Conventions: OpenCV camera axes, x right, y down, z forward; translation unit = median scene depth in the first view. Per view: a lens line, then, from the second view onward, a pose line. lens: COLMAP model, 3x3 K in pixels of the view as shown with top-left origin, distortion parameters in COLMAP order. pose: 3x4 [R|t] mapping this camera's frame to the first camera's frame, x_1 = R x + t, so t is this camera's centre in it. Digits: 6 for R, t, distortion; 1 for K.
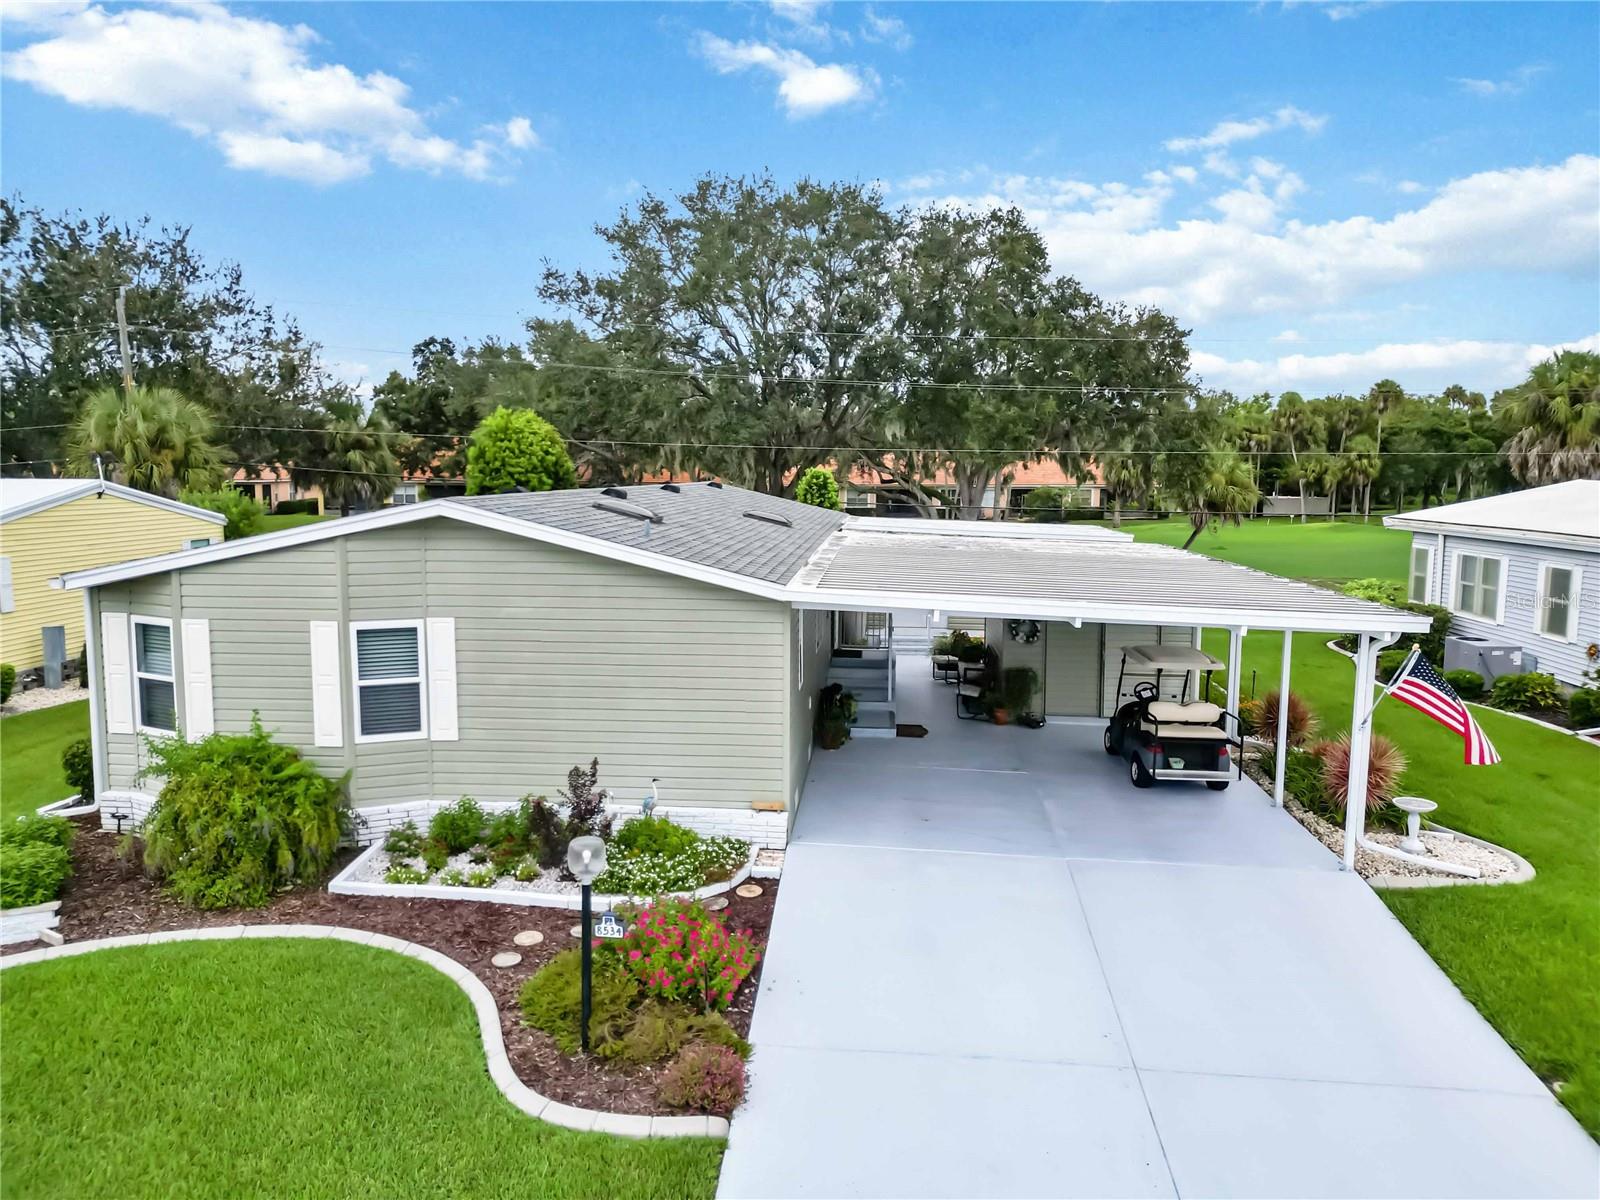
lens RADIAL K [[1117.6, 0, 795.4], [0, 1117.6, 598.1], [0, 0, 1]] dist [0.056967, -0.046961]
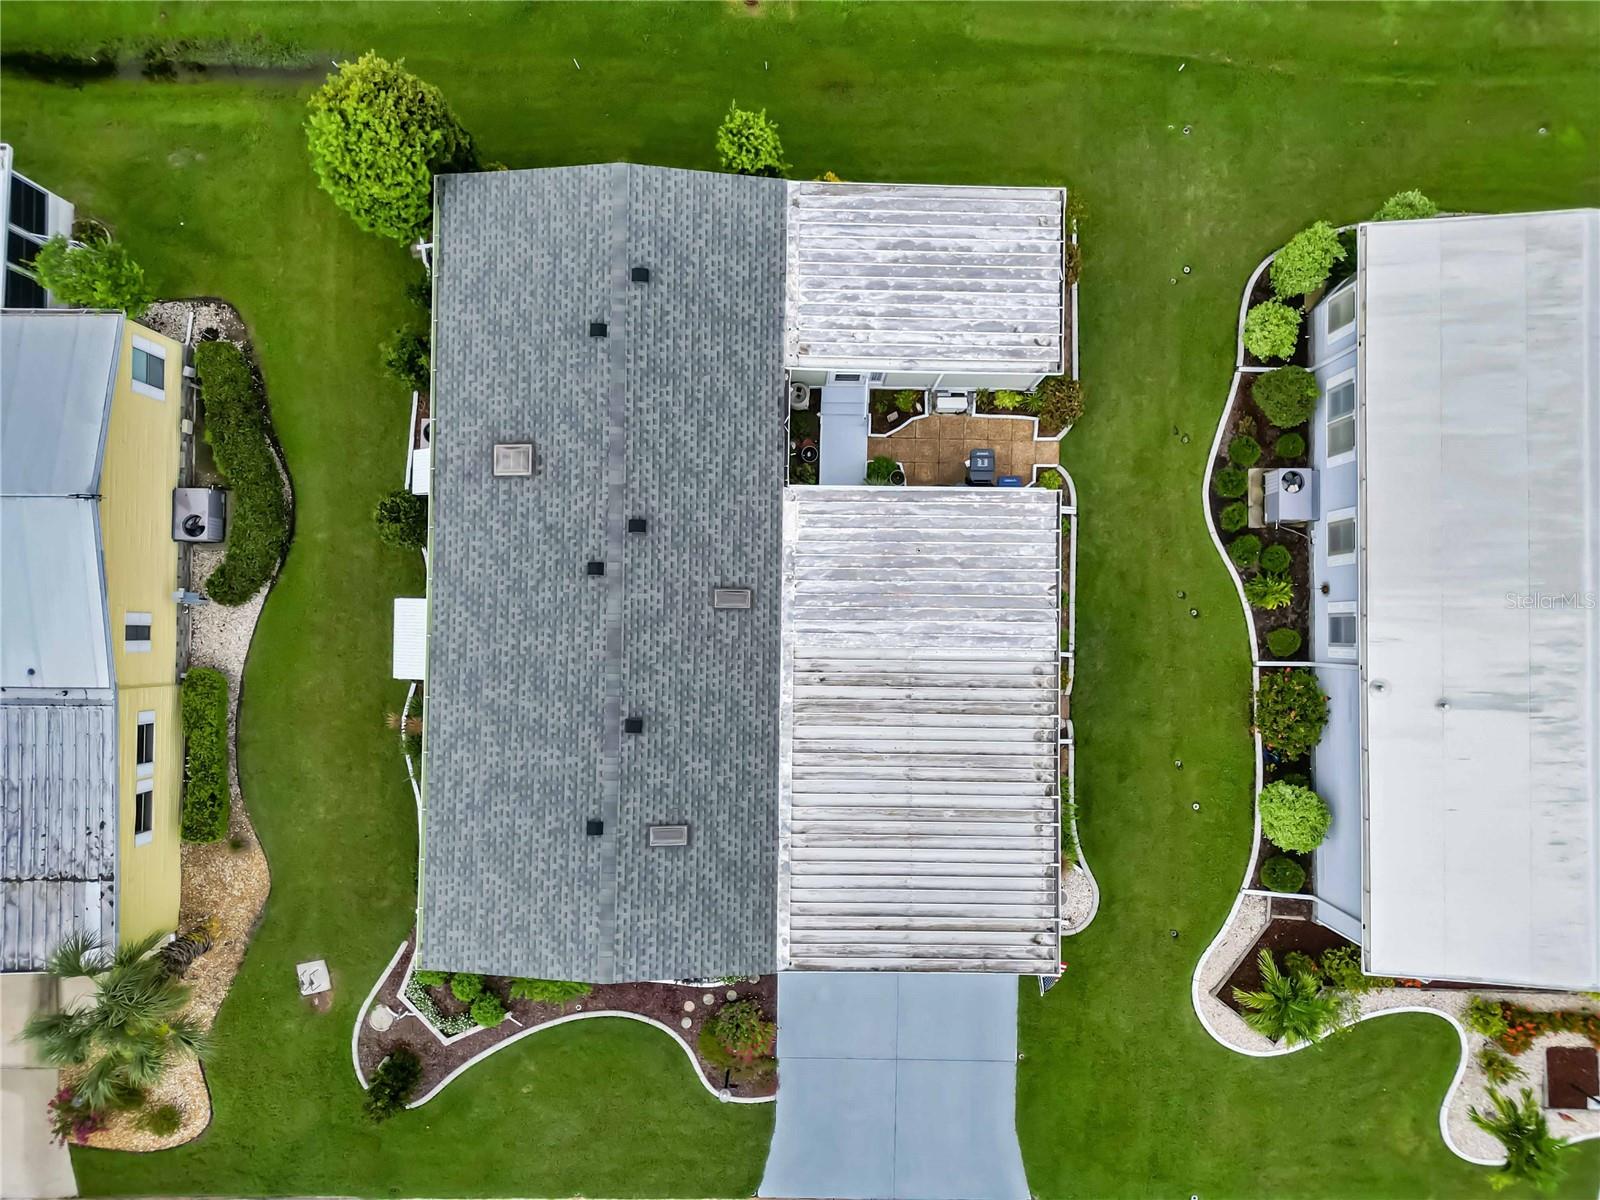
lens RADIAL K [[1117.6, 0, 804.4], [0, 1117.6, 592.8], [0, 0, 1]] dist [0.056967, -0.046961]
pose [[0.997705, -0.067691, 0.001672, 0.044448], [0.008369, 0.147781, 0.988985, -1.105290], [-0.067193, -0.986701, 0.148009, 0.686737]]
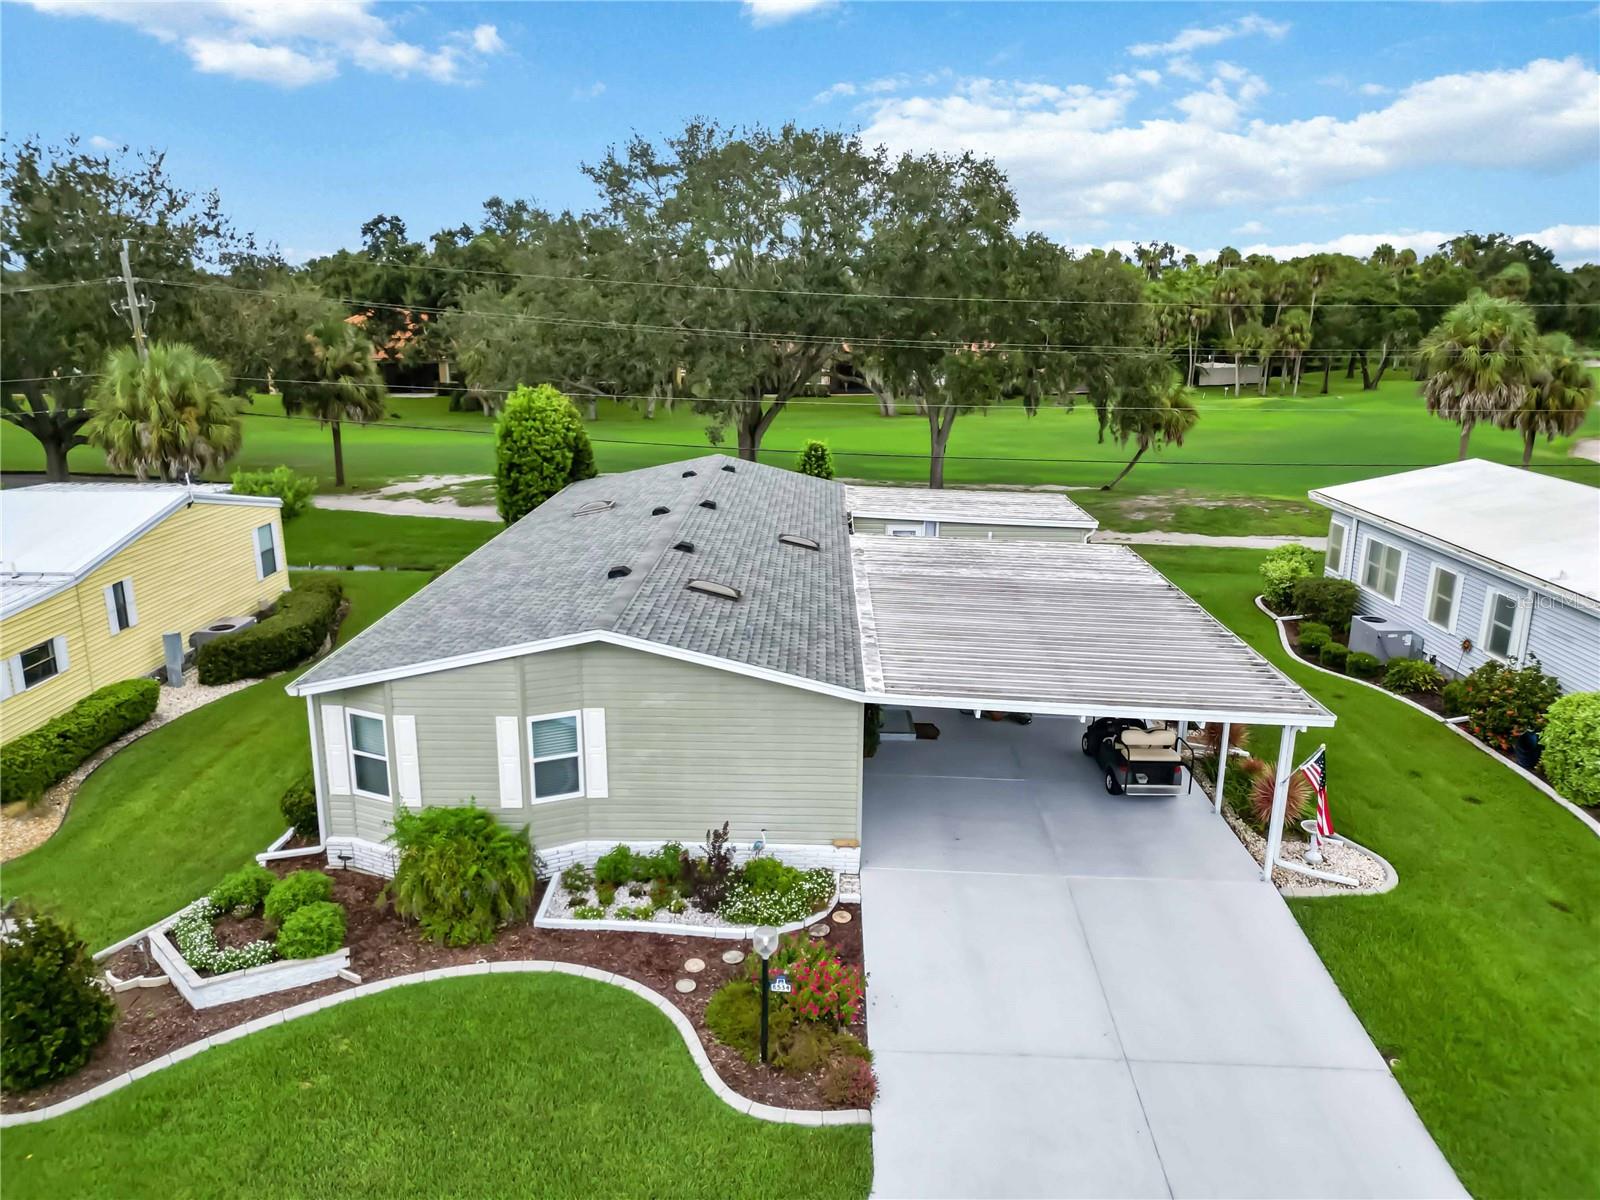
lens RADIAL K [[1117.6, 0, 795.8], [0, 1117.6, 599.5], [0, 0, 1]] dist [0.056967, -0.046961]
pose [[0.998258, -0.012902, 0.057578, -0.081910], [0.004299, 0.989111, 0.147109, -0.155533], [-0.058849, -0.146605, 0.987443, -0.141410]]
